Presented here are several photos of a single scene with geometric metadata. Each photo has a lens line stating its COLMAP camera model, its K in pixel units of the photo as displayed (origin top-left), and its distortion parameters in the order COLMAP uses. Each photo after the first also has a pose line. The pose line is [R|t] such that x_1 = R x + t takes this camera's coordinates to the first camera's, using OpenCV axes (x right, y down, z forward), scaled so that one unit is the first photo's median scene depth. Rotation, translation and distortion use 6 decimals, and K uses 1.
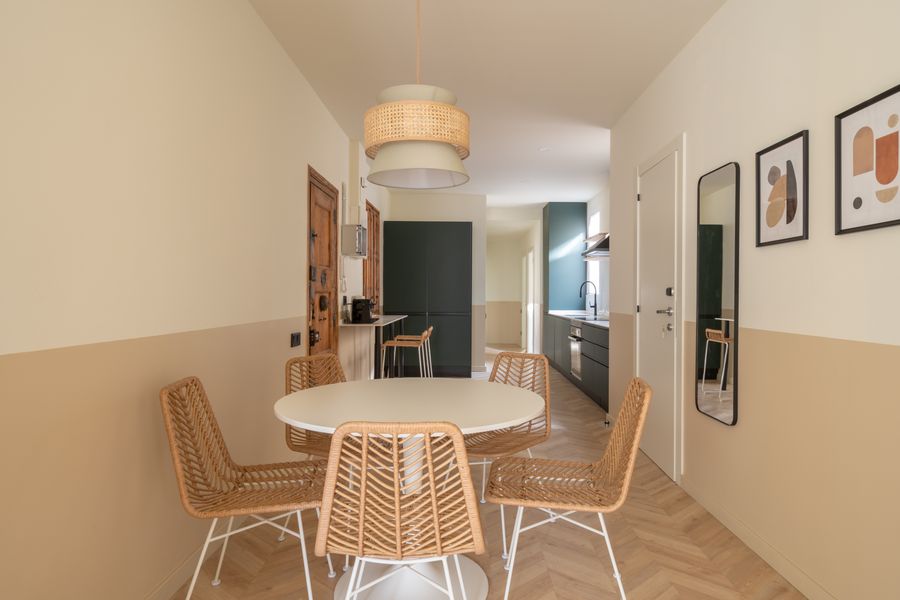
lens RADIAL K [[501.4, 0, 481.1], [0, 501.4, 297.3], [0, 0, 1]] dist [0.004012, 0.001910]
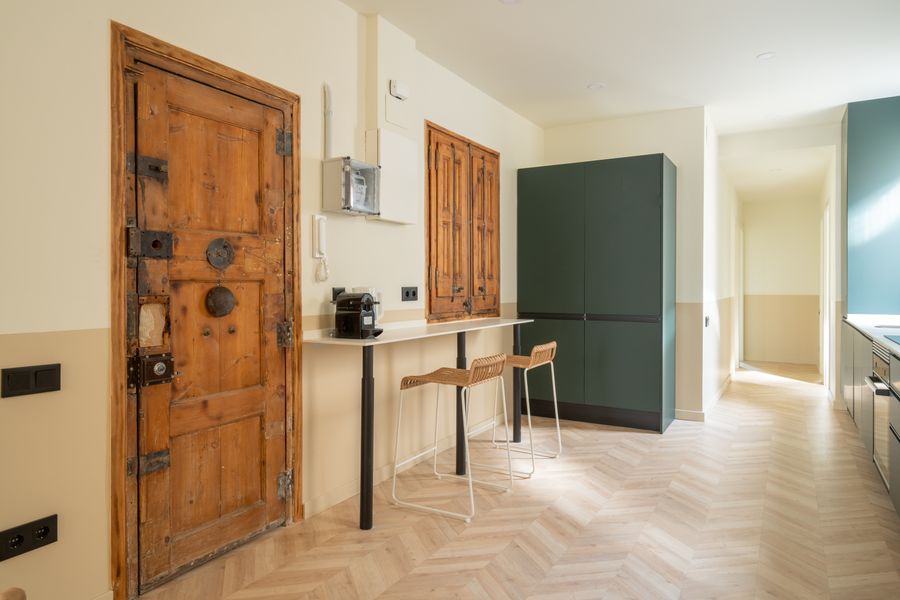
lens RADIAL K [[563.7, 0, 463.0], [0, 563.7, 287.3], [0, 0, 1]] dist [0.002198, 0.001559]
pose [[0.851379, -0.003386, -0.524541, 0.118785], [0.001679, 0.999992, -0.003731, 0.000081], [0.524549, 0.002295, 0.851377, 0.345490]]
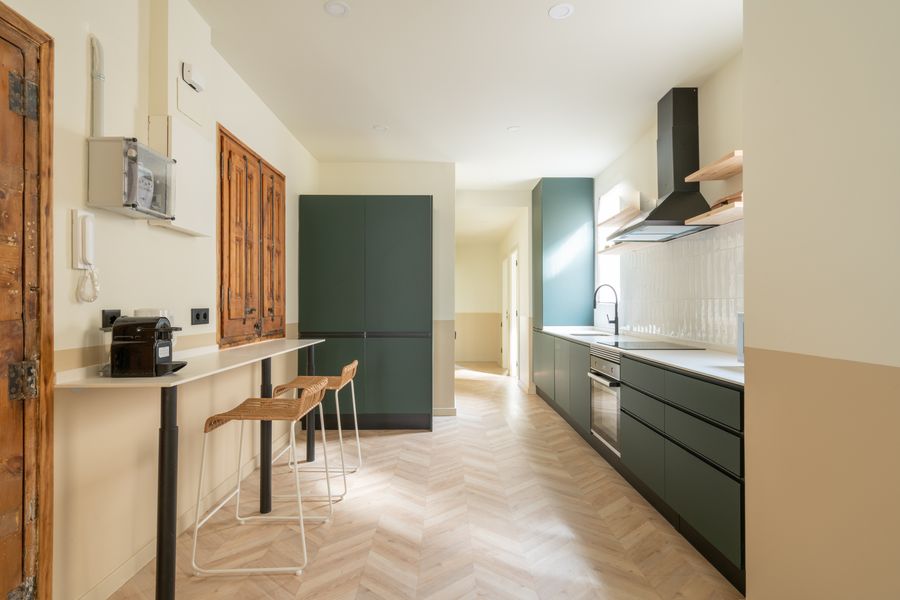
lens RADIAL K [[445.4, 0, 452.4], [0, 445.4, 301.5], [0, 0, 1]] dist [0.003319, -0.000906]
pose [[0.999786, -0.006493, -0.019635, 0.019324], [0.006202, 0.999871, -0.014796, -0.001250], [0.019728, 0.014671, 0.999698, 0.404832]]
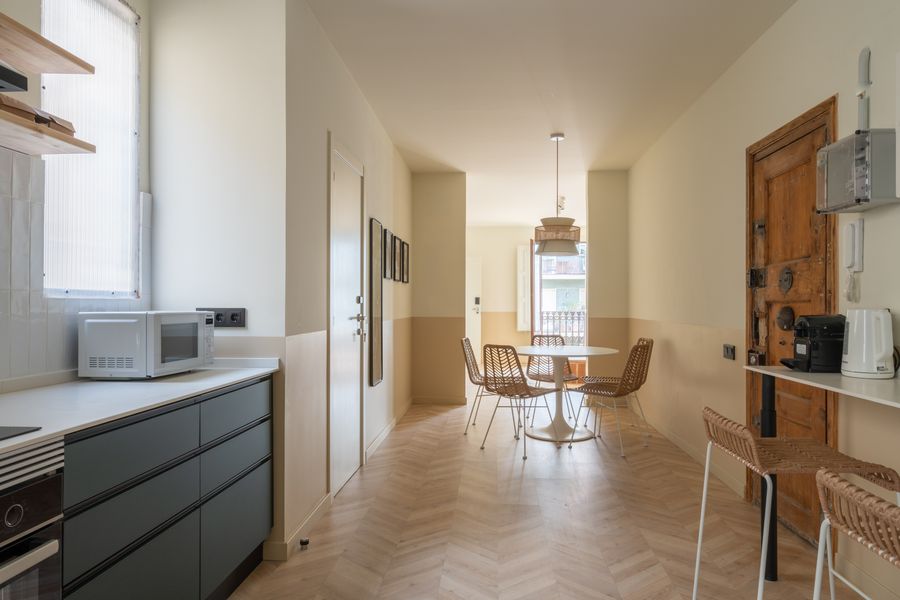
lens RADIAL K [[563.7, 0, 450.1], [0, 563.7, 303.7], [0, 0, 1]] dist [0.002198, 0.001559]
pose [[-0.993603, -0.005387, 0.112802, 0.018884], [-0.005100, 0.999983, 0.002834, -0.003681], [-0.112815, 0.002240, -0.993613, 0.975525]]
